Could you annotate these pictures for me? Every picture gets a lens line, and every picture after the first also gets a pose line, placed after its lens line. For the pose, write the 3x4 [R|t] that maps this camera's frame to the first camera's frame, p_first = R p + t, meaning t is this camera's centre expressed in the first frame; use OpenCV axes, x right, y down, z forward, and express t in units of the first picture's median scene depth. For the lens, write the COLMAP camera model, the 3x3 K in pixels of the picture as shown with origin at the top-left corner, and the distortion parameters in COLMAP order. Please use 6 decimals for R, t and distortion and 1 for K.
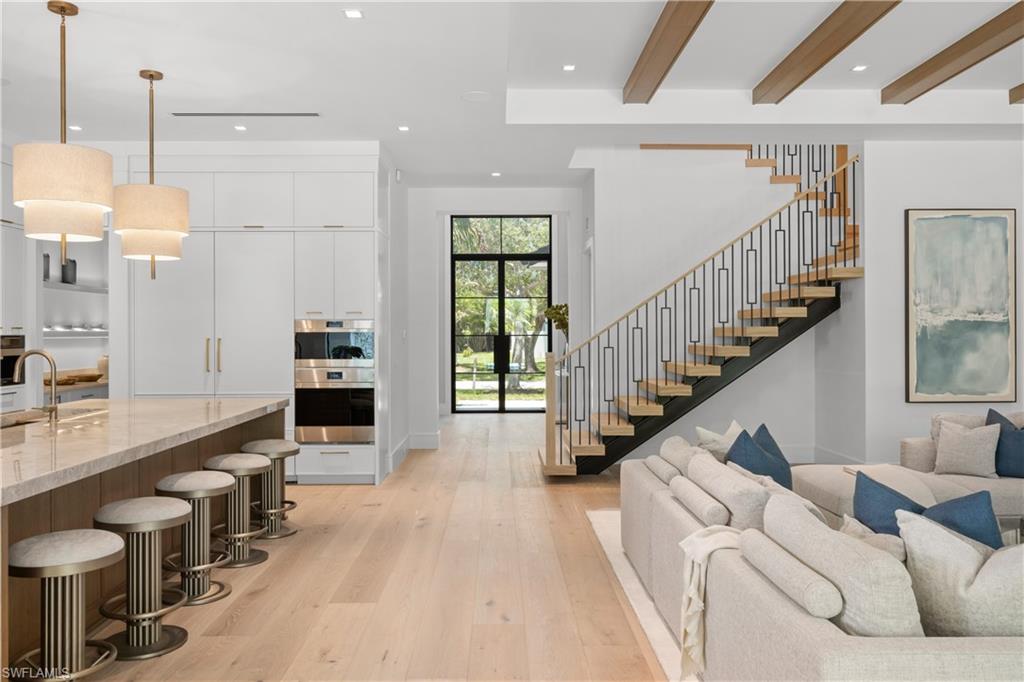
lens RADIAL K [[768.8, 0, 513.9], [0, 768.8, 339.4], [0, 0, 1]] dist [-0.004963, 0.003610]
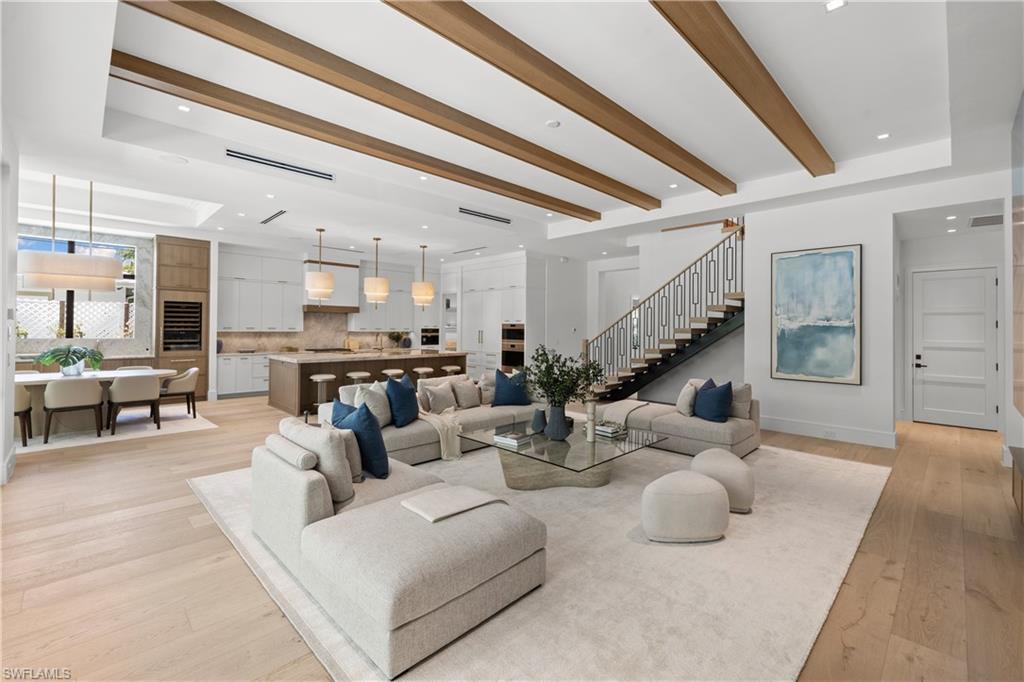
lens RADIAL K [[432.8, 0, 517.3], [0, 432.8, 331.7], [0, 0, 1]] dist [-0.003931, 0.000583]
pose [[0.701149, 0.015397, -0.712848, 0.775974], [-0.015939, 0.999855, 0.005918, -0.008489], [0.712836, 0.007213, 0.701293, 0.023045]]
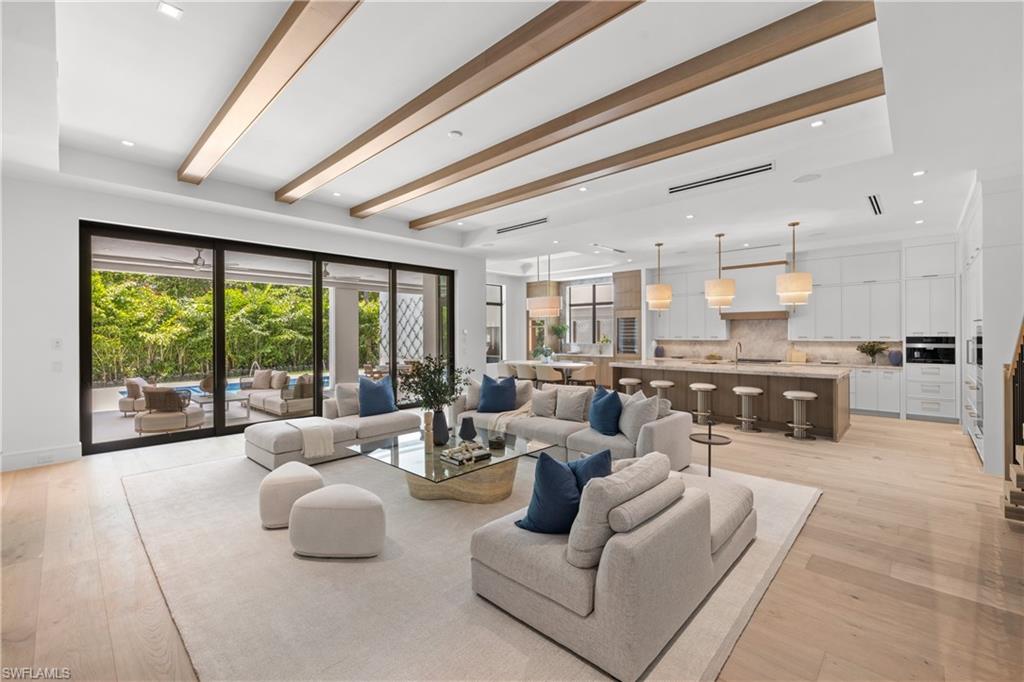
lens RADIAL K [[432.8, 0, 510.3], [0, 432.8, 332.9], [0, 0, 1]] dist [-0.003931, 0.000583]
pose [[-0.701395, 0.004928, -0.712756, 0.755812], [0.001752, 0.999985, 0.005189, -0.020343], [0.712771, 0.002391, -0.701393, 0.943739]]
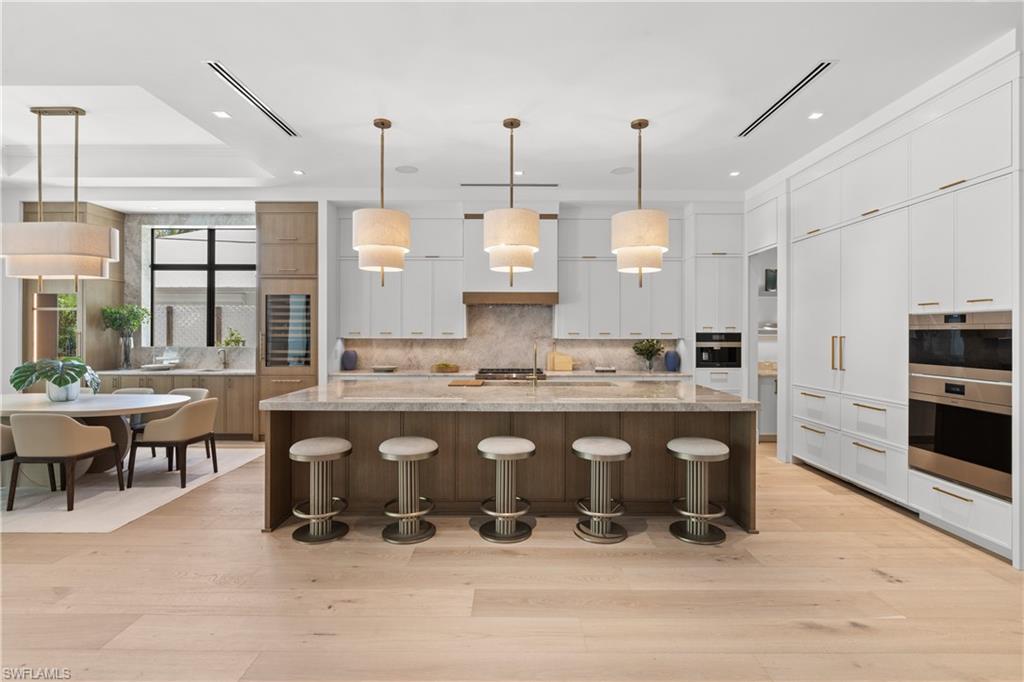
lens RADIAL K [[474.0, 0, 508.5], [0, 474.0, 335.1], [0, 0, 1]] dist [-0.007579, 0.000762]
pose [[-0.020332, 0.006730, -0.999771, 0.219615], [-0.008513, 0.999940, 0.006904, -0.003518], [0.999757, 0.008652, -0.020273, 0.582986]]
